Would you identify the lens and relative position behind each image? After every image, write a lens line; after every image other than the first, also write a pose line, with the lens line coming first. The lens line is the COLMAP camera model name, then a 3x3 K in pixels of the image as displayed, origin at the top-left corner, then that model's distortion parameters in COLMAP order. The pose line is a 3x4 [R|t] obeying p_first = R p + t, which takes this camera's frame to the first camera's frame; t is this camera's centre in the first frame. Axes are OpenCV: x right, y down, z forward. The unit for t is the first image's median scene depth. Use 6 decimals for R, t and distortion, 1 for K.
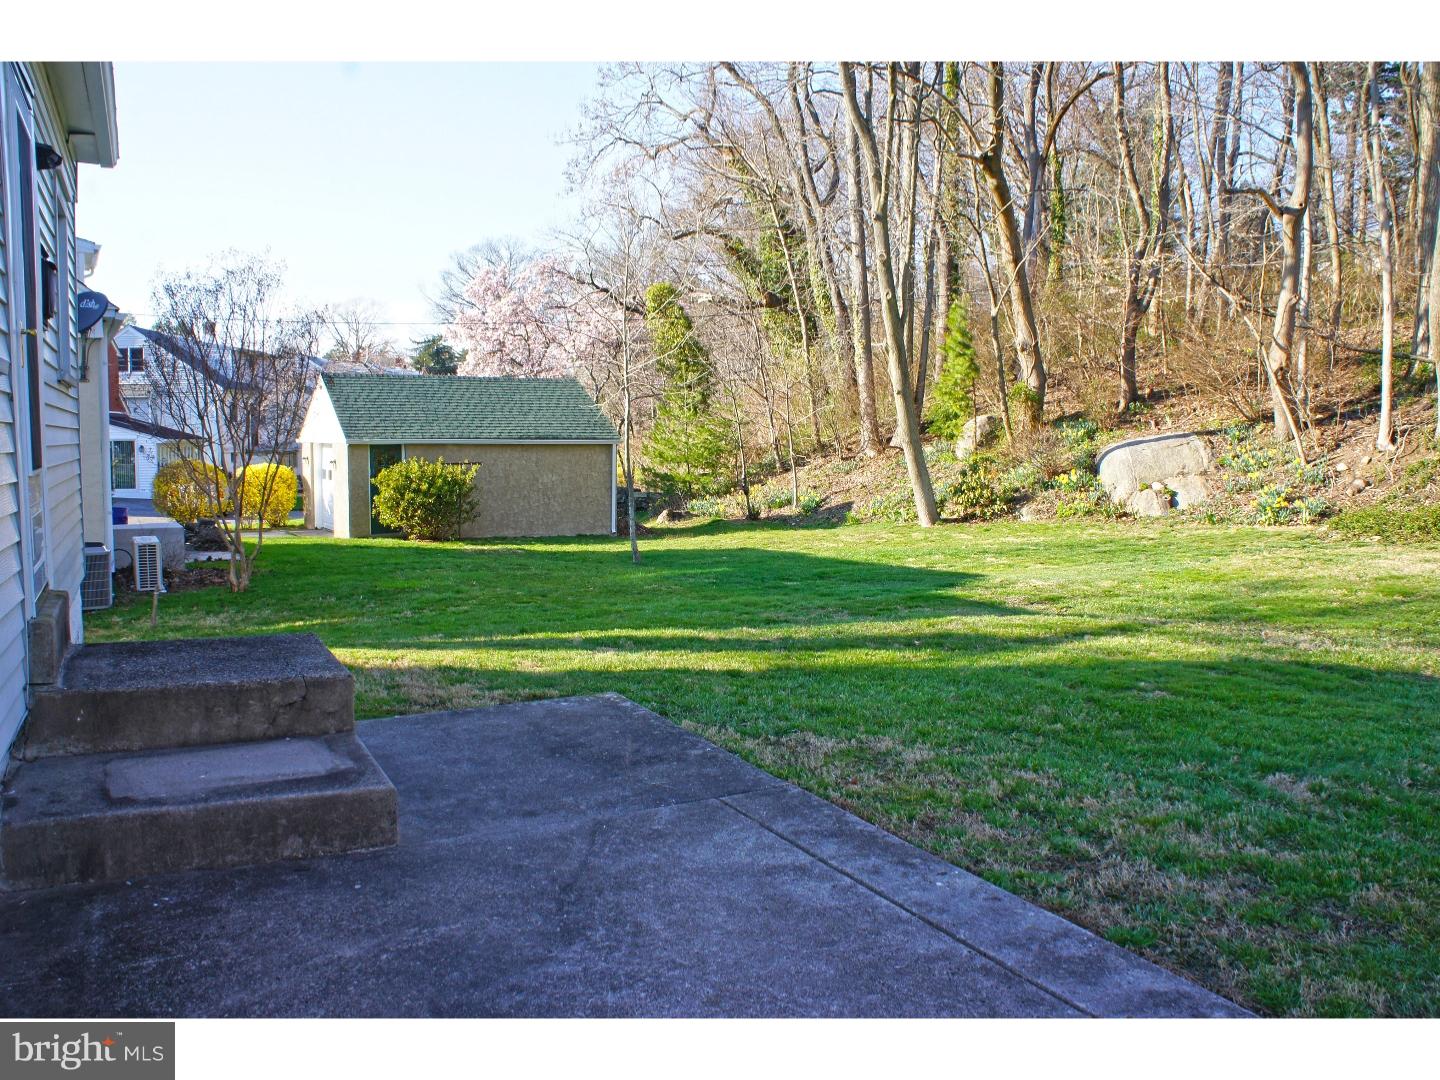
lens RADIAL K [[1134.0, 0, 720.5], [0, 1134.0, 539.9], [0, 0, 1]] dist [-0.173121, 0.131625]
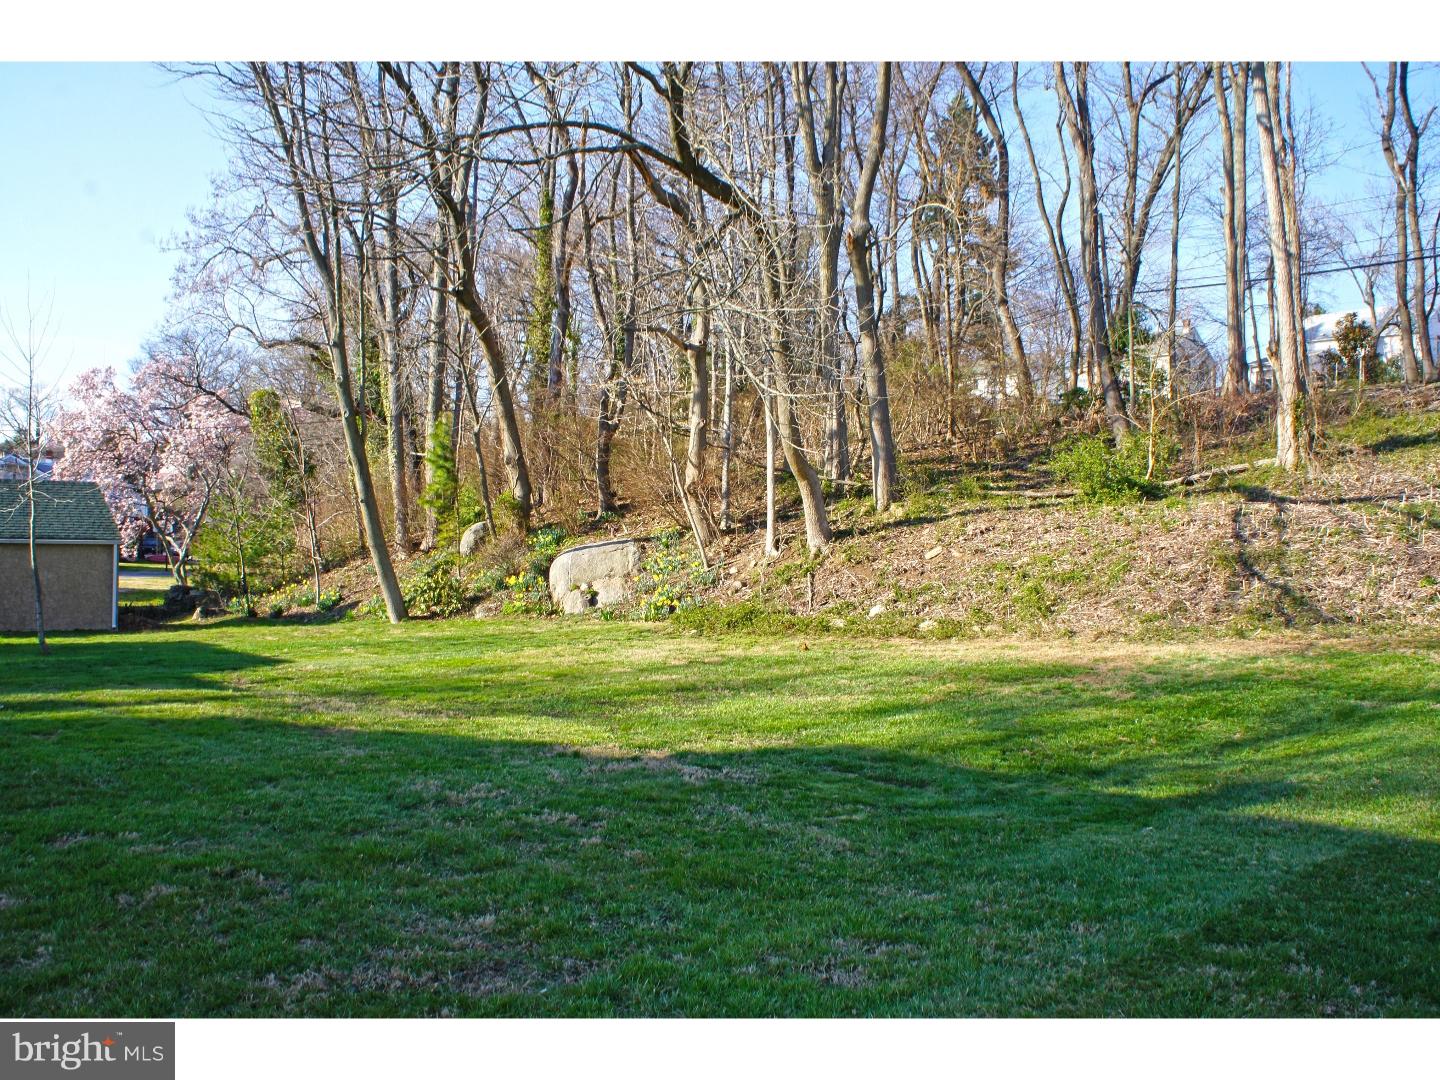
lens RADIAL K [[1134.0, 0, 721.6], [0, 1134.0, 540.1], [0, 0, 1]] dist [-0.173121, 0.131625]
pose [[0.974481, 0.013861, 0.224042, 0.246560], [0.006072, 0.996099, -0.088036, 0.005145], [-0.224389, 0.087150, 0.970595, -0.130108]]
